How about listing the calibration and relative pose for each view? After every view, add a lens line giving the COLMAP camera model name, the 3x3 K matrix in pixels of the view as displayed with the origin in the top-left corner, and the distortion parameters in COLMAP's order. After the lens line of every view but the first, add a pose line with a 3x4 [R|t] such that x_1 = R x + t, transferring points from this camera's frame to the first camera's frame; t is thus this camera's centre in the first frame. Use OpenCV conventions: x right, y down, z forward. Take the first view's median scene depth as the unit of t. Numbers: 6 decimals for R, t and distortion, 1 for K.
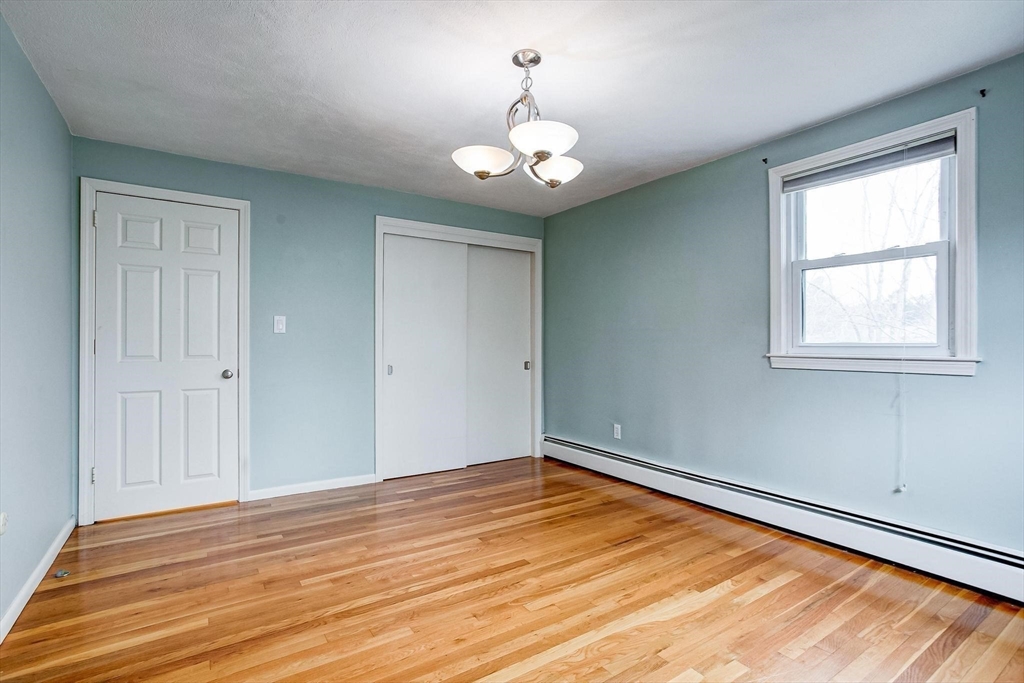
lens RADIAL K [[492.6, 0, 512.0], [0, 492.6, 345.1], [0, 0, 1]] dist [-0.013938, -0.000305]
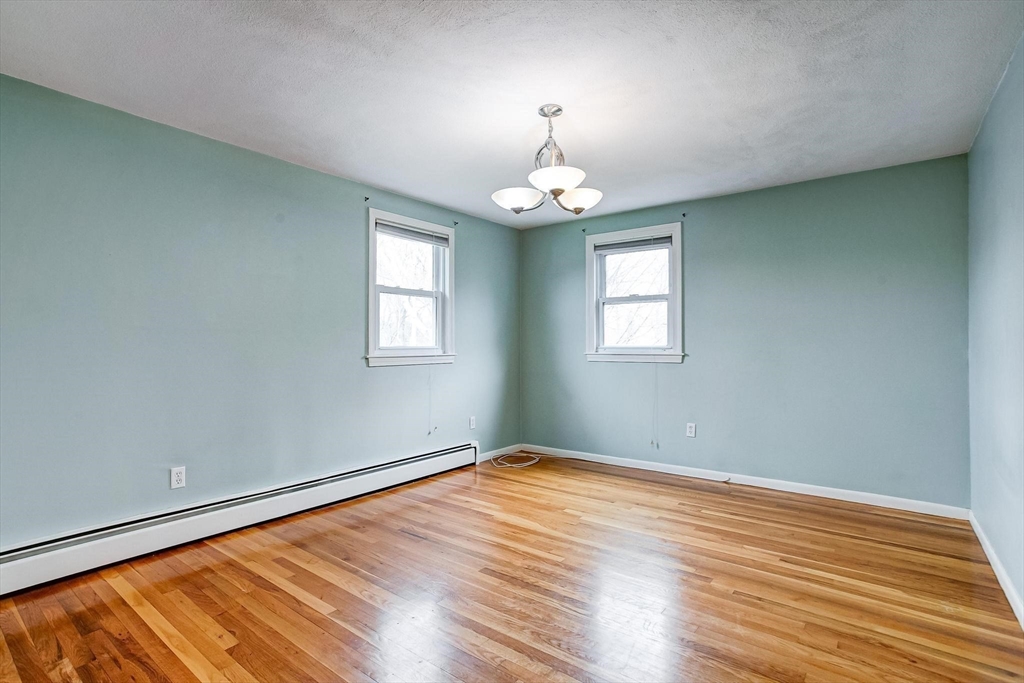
lens RADIAL K [[492.6, 0, 504.9], [0, 492.6, 341.1], [0, 0, 1]] dist [-0.013938, -0.000305]
pose [[-0.302853, 0.011140, 0.952972, -0.812924], [0.008550, 0.999923, -0.008972, -0.004318], [-0.952999, 0.005431, -0.302924, 1.105726]]
